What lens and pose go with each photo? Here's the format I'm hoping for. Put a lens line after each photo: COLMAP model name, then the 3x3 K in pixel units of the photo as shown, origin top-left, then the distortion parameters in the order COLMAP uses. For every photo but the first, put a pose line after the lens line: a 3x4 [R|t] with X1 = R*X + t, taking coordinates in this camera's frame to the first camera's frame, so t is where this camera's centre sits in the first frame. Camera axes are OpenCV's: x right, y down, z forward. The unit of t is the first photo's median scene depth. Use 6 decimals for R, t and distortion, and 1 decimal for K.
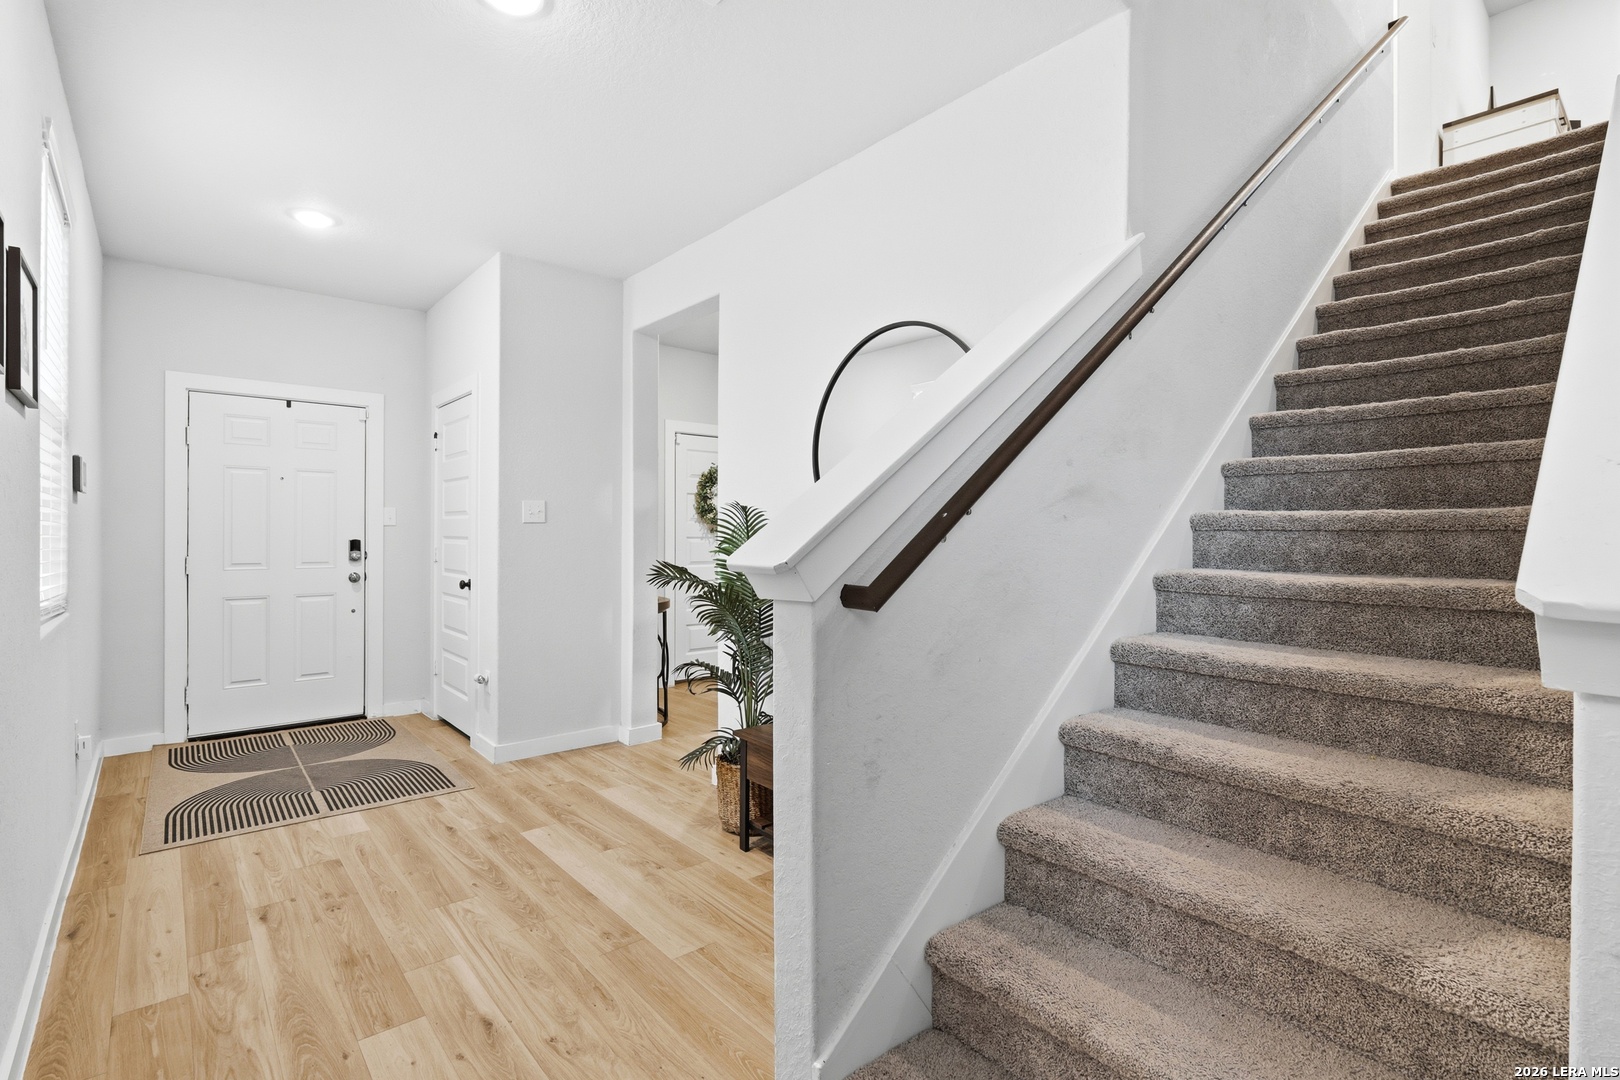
lens RADIAL K [[751.6, 0, 810.5], [0, 751.6, 537.4], [0, 0, 1]] dist [-0.001675, 0.000672]
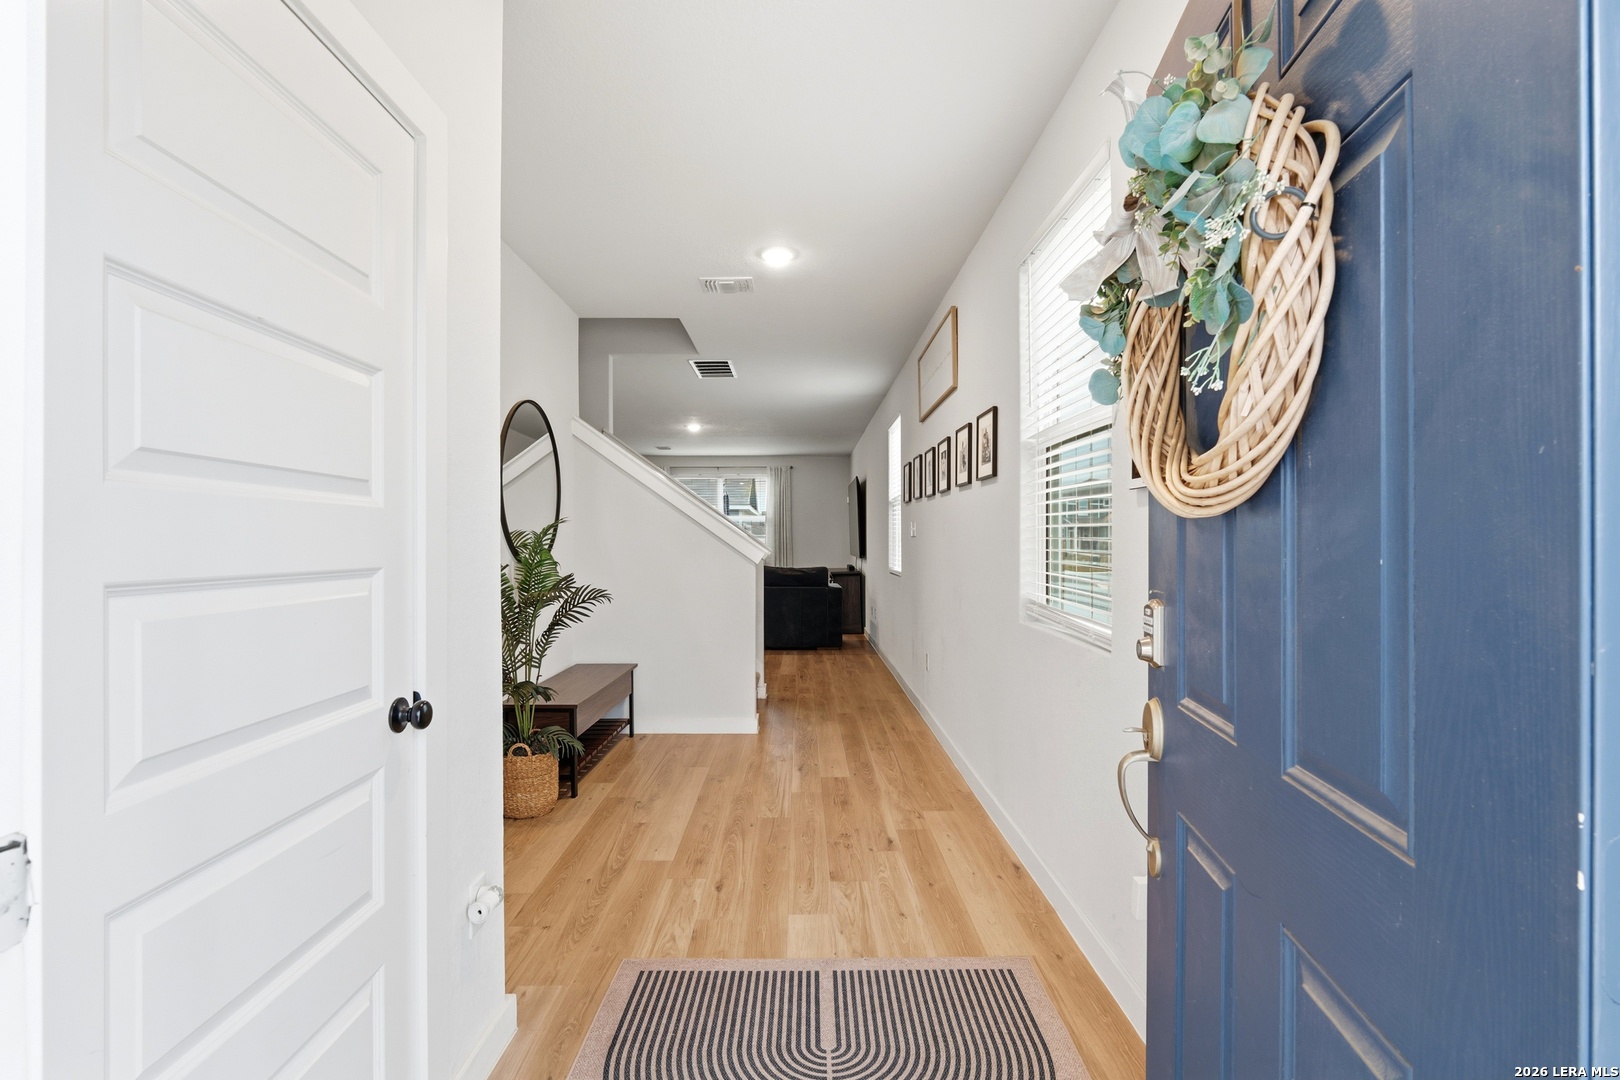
lens RADIAL K [[751.6, 0, 810.1], [0, 751.6, 539.0], [0, 0, 1]] dist [-0.001675, 0.000672]
pose [[-0.765047, -0.001278, 0.643973, -1.344746], [0.000709, 0.999996, 0.002828, -0.018724], [-0.643974, 0.002620, -0.765043, 1.919250]]
